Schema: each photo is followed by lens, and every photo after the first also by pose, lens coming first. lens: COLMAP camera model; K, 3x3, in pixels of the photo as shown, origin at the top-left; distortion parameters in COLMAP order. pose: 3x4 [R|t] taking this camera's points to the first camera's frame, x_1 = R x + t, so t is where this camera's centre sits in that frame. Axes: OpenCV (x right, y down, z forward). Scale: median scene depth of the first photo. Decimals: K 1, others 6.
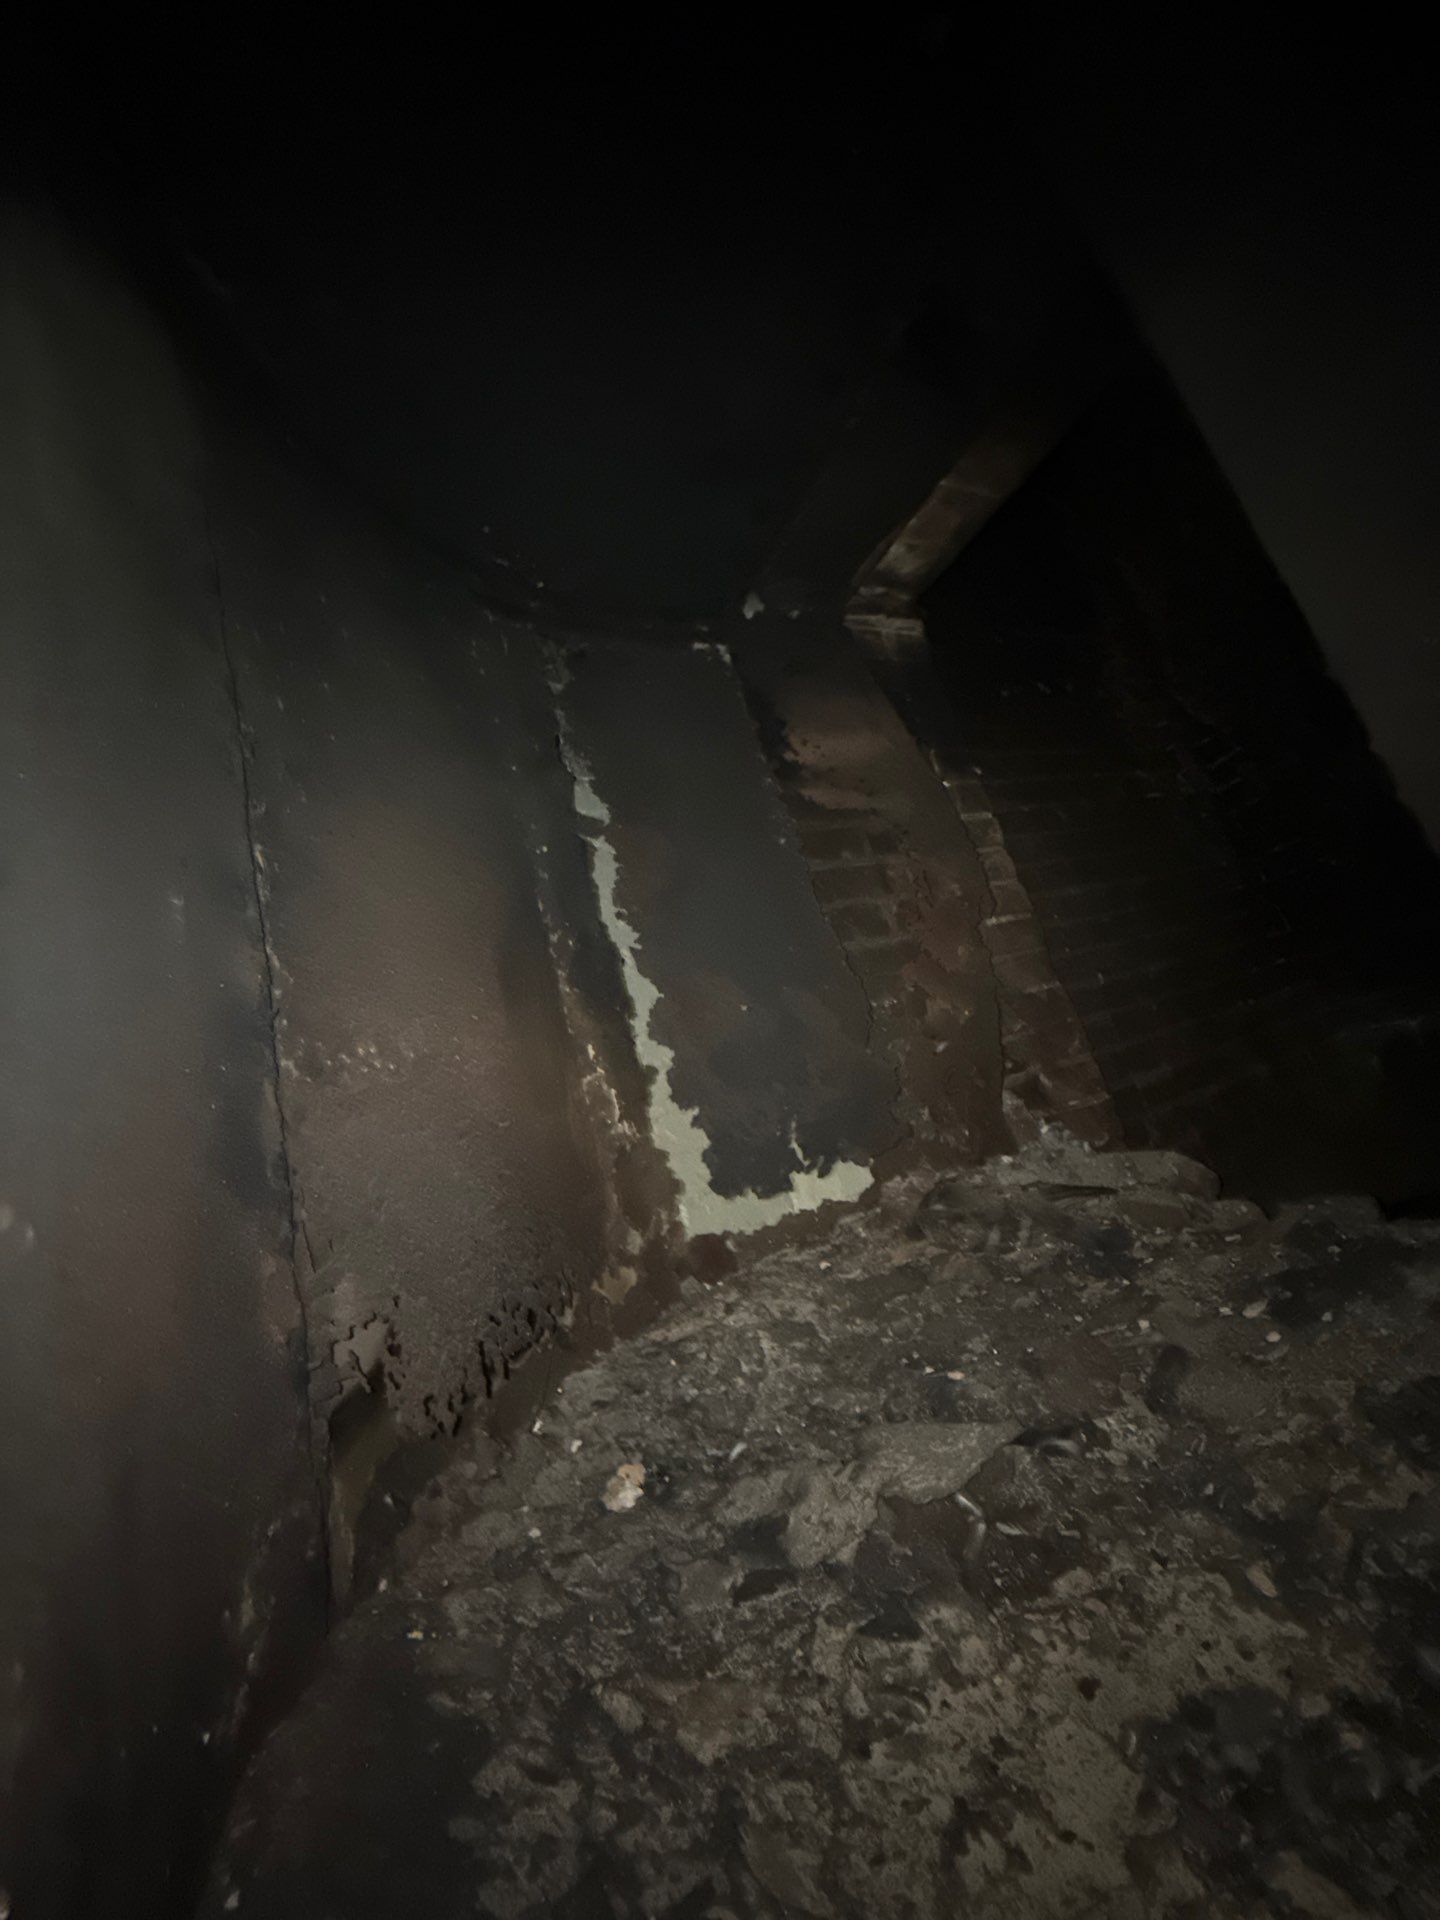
lens RADIAL K [[777.5, 0, 720.0], [0, 777.5, 960.0], [0, 0, 1]] dist [-0.001457, -0.000457]
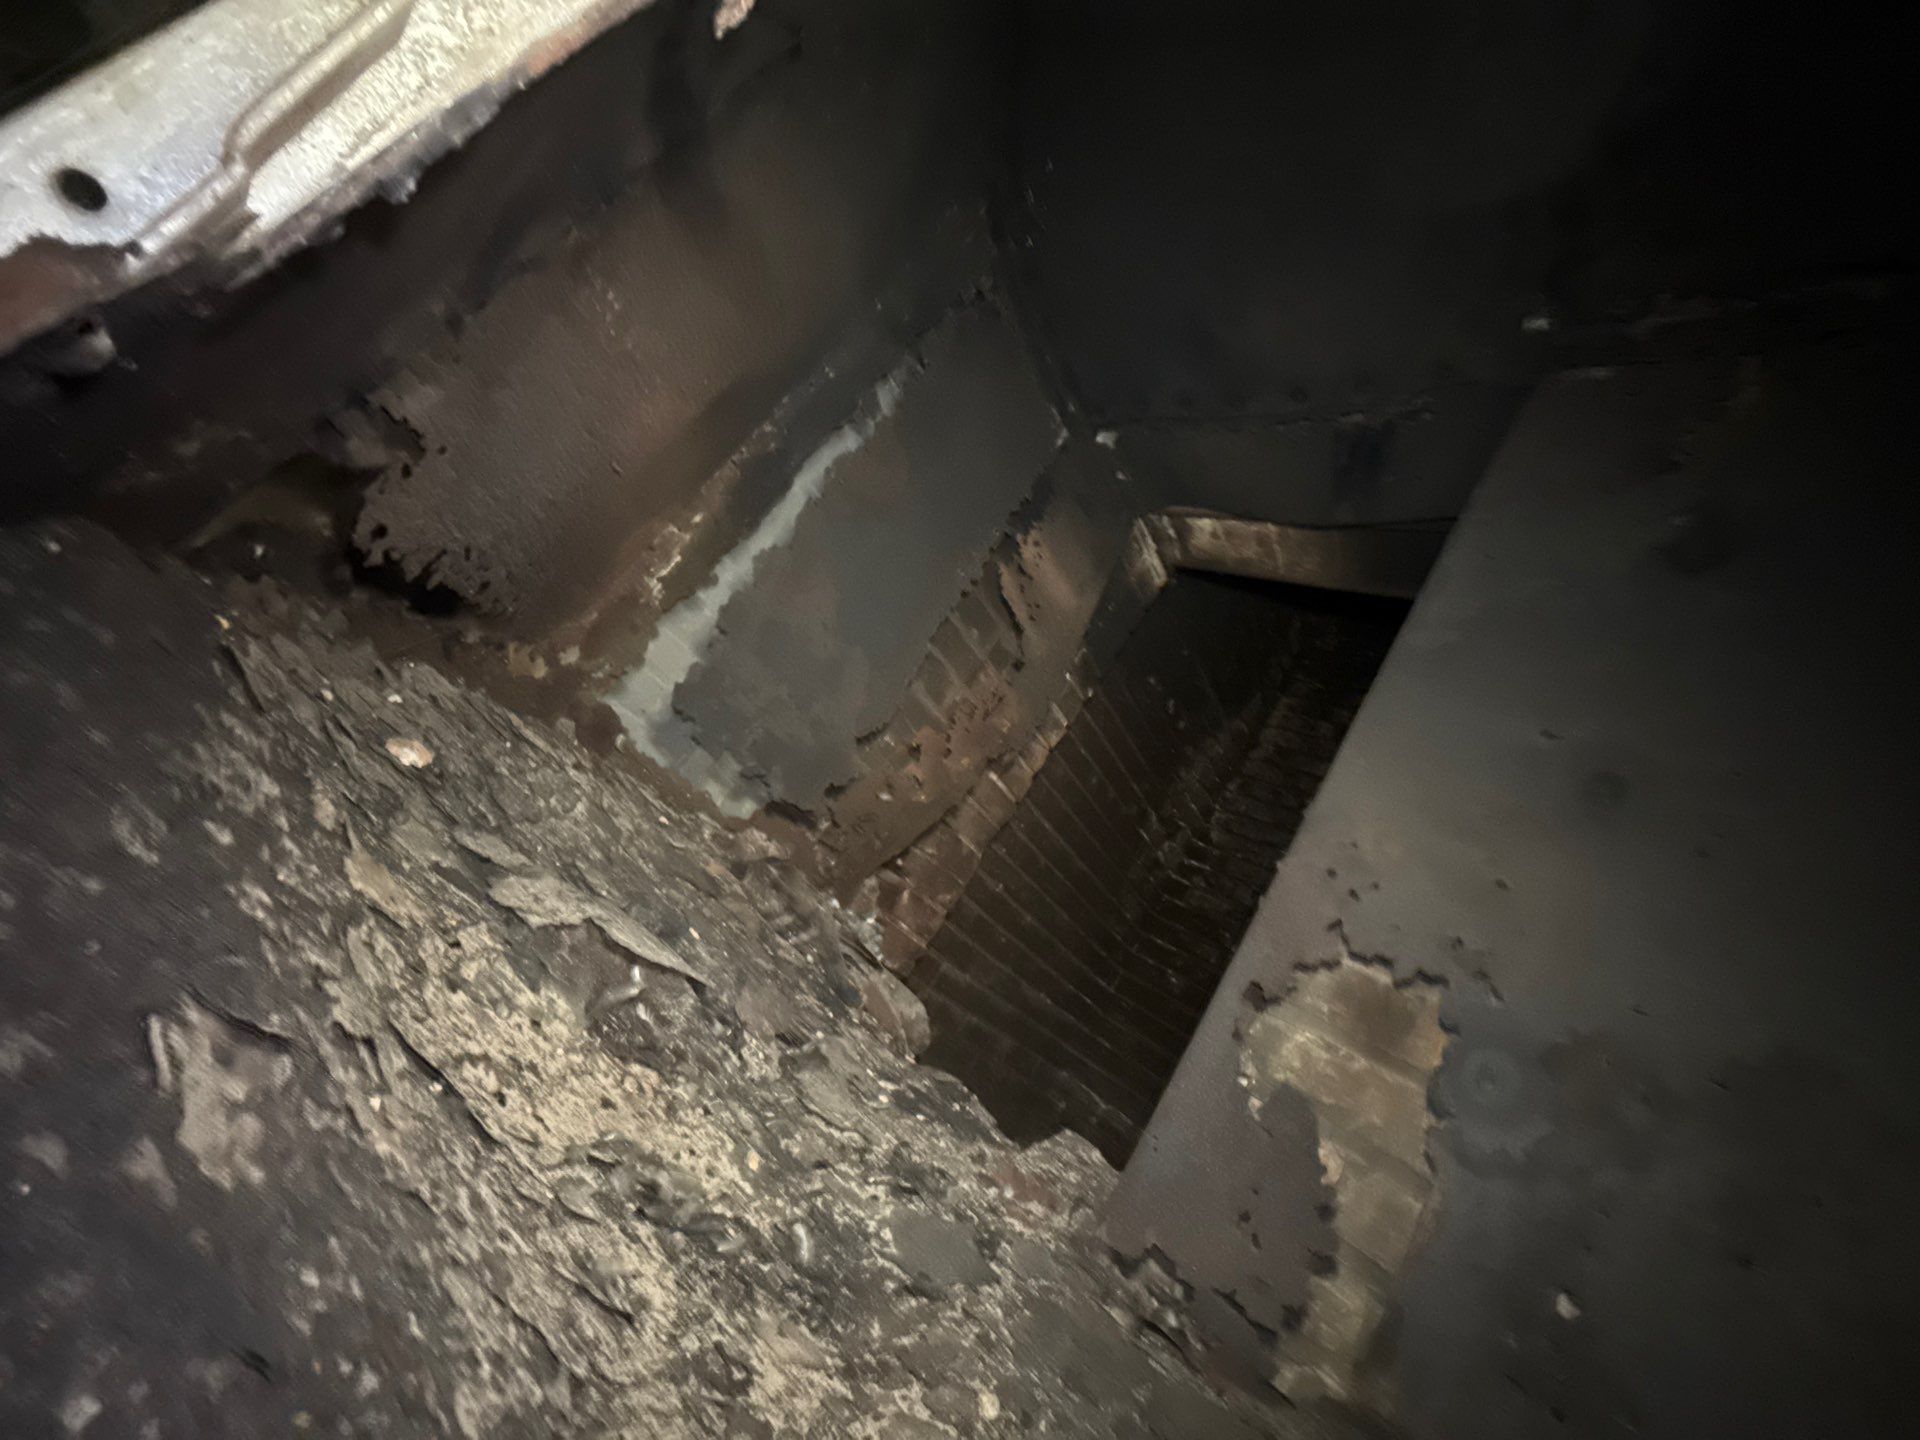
lens RADIAL K [[777.5, 0, 967.6], [0, 777.5, 726.7], [0, 0, 1]] dist [-0.001457, -0.000457]
pose [[0.540276, 0.807089, 0.238134, 0.003509], [-0.807023, 0.577128, -0.125047, 0.135869], [-0.238358, -0.124620, 0.963149, -0.117642]]
